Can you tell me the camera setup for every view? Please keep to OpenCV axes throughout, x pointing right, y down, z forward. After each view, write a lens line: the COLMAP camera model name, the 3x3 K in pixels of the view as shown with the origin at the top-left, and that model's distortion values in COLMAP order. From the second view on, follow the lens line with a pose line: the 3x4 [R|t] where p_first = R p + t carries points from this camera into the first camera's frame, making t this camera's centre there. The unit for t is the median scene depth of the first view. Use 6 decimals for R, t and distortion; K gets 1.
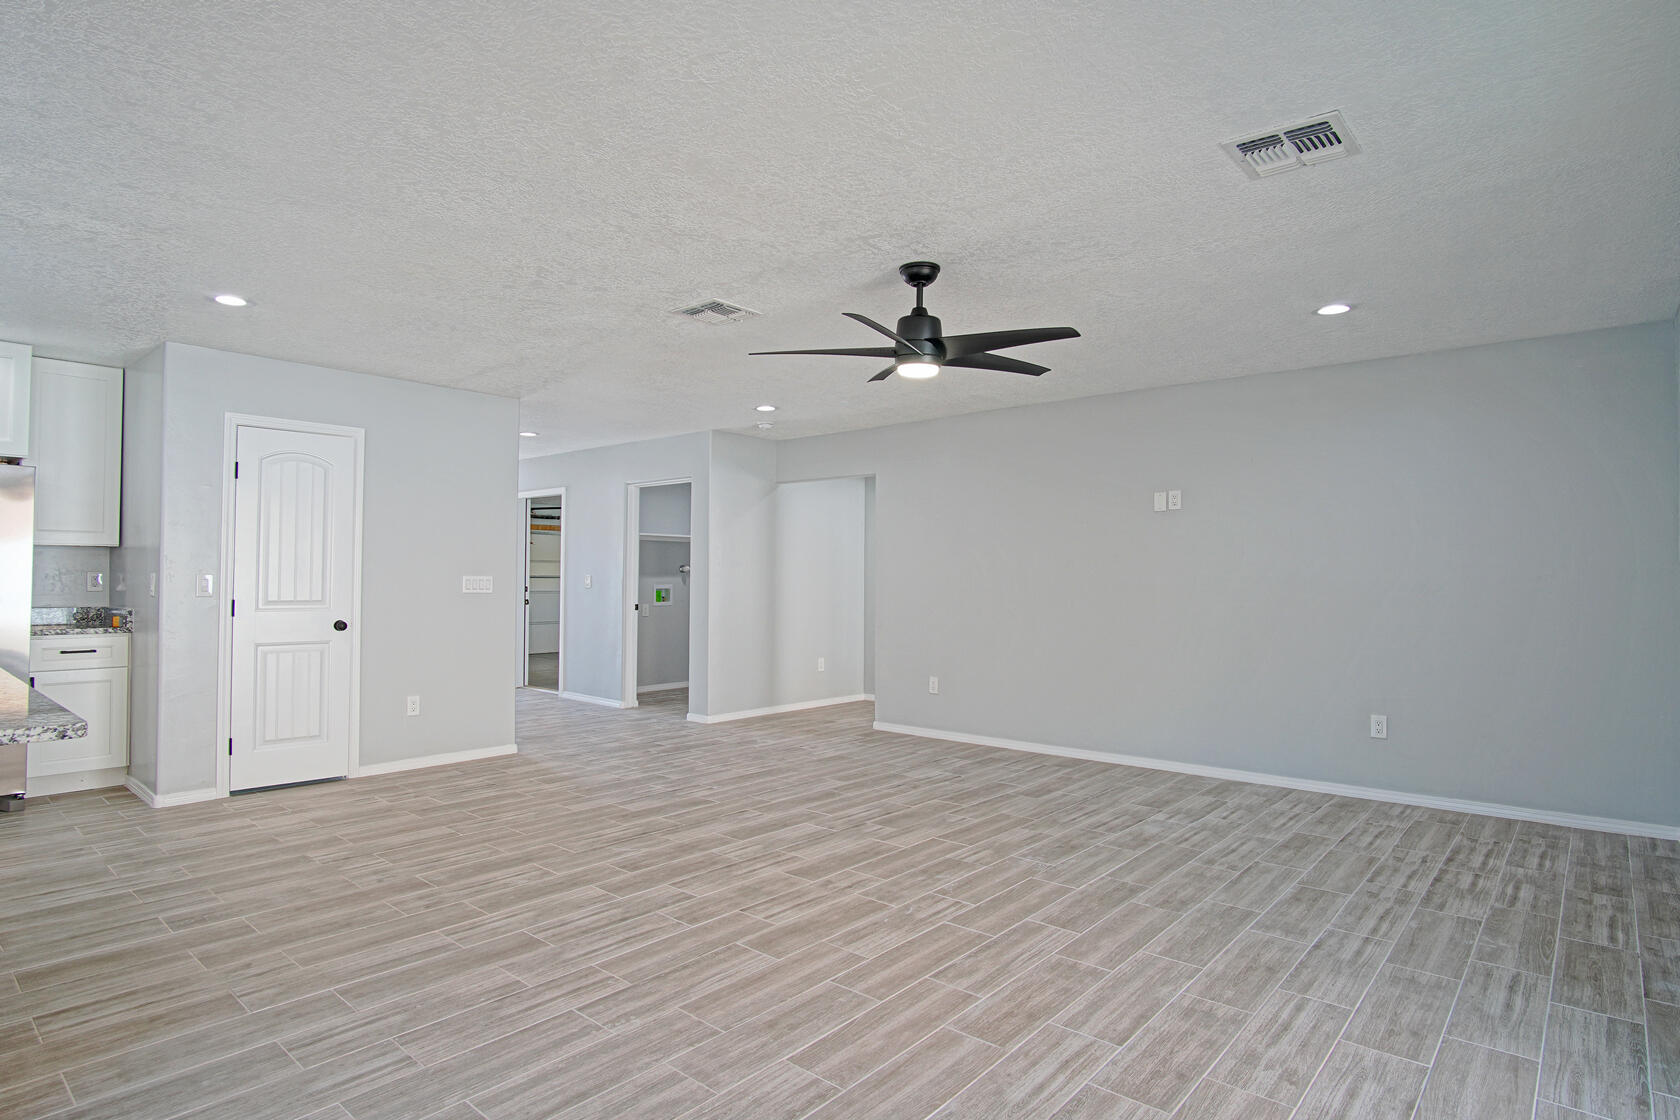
lens RADIAL K [[895.1, 0, 836.2], [0, 895.1, 558.4], [0, 0, 1]] dist [-0.033973, 0.009471]
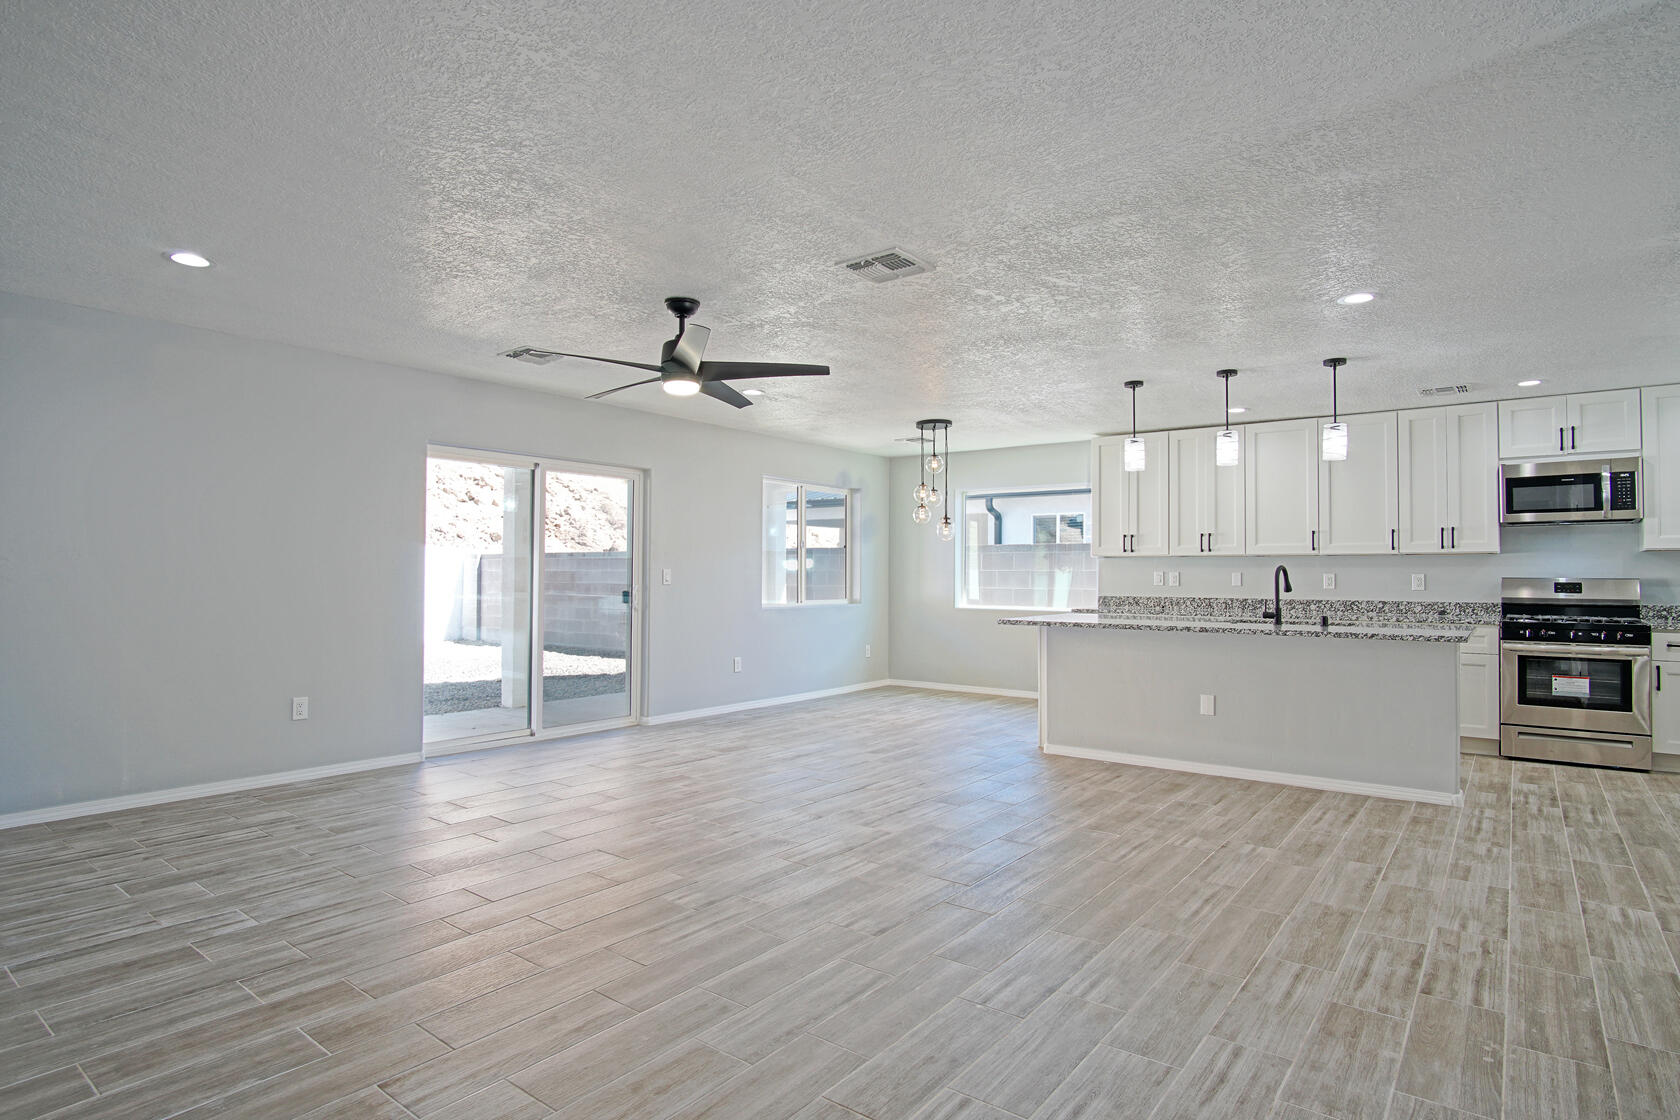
lens RADIAL K [[895.1, 0, 837.8], [0, 895.1, 556.1], [0, 0, 1]] dist [-0.033973, 0.009471]
pose [[-0.998067, -0.012112, -0.060955, -0.037053], [-0.009395, 0.998958, -0.044668, 0.050353], [0.061432, -0.044009, -0.997141, 1.938954]]
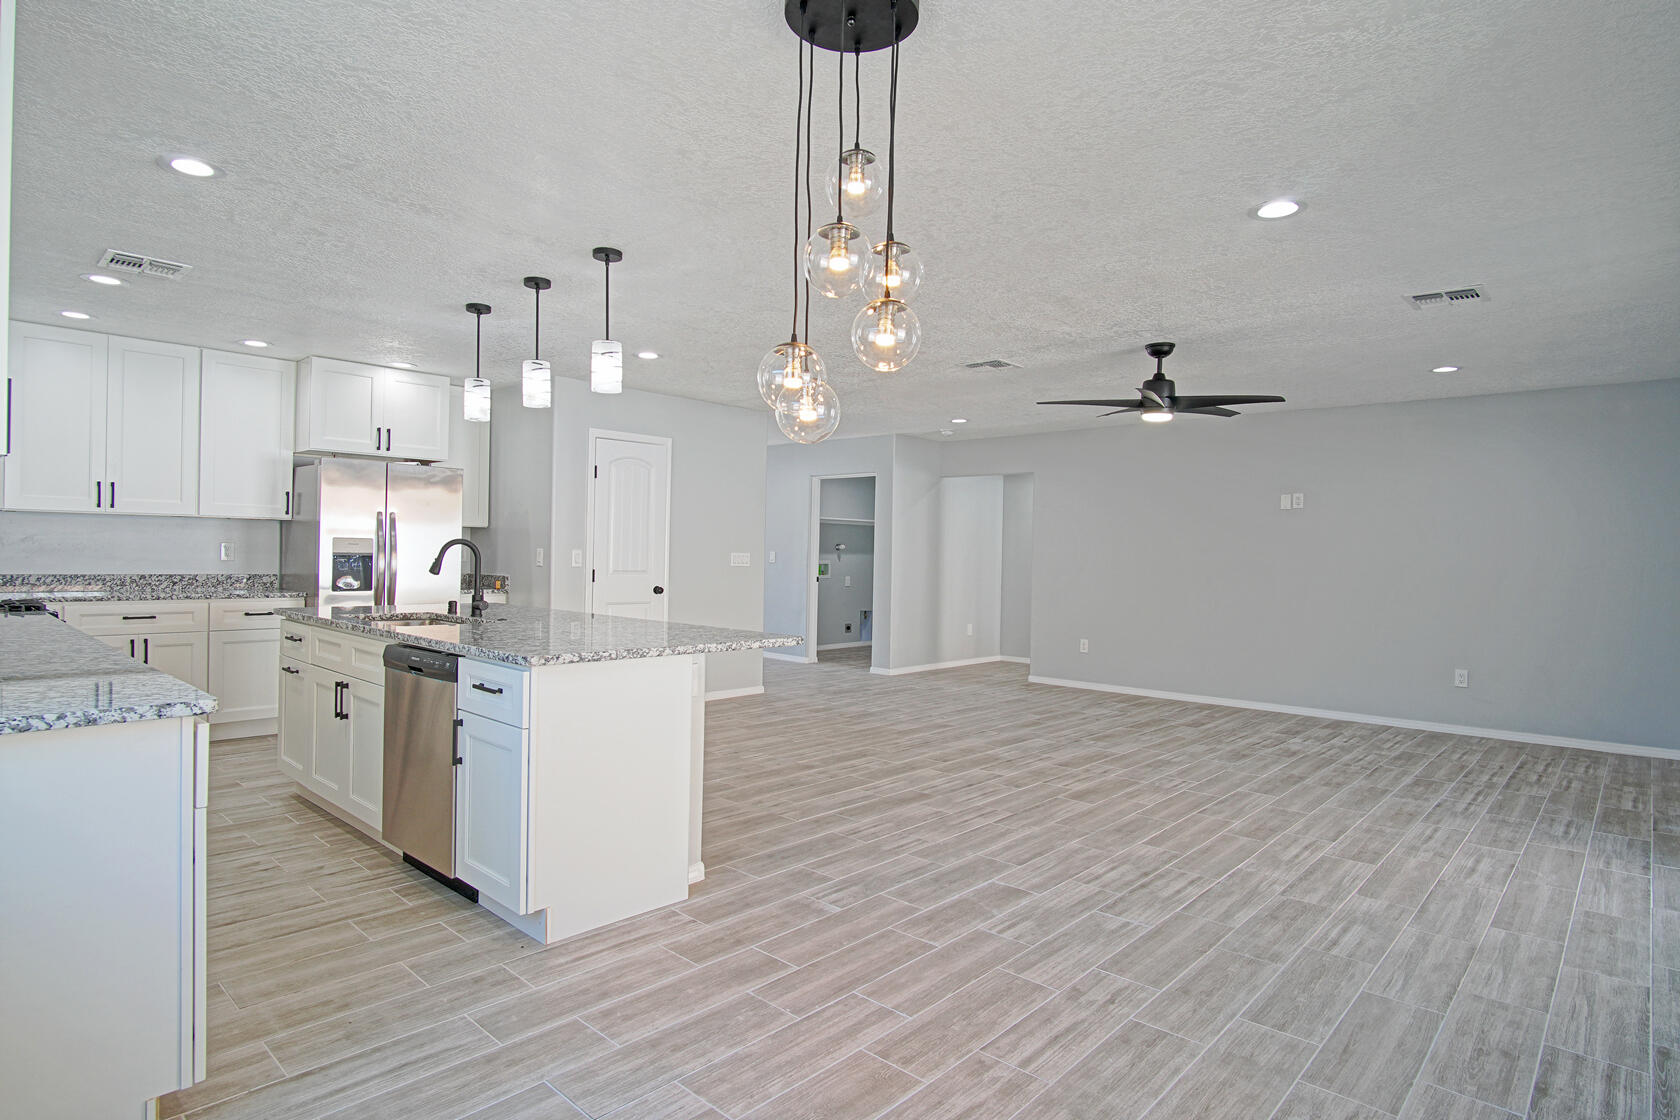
lens RADIAL K [[895.1, 0, 835.1], [0, 895.1, 558.0], [0, 0, 1]] dist [-0.033973, 0.009471]
pose [[0.999394, 0.013775, -0.031982, -0.339261], [-0.012896, 0.999537, 0.027555, -0.014921], [0.032347, -0.027126, 0.999109, -0.408630]]
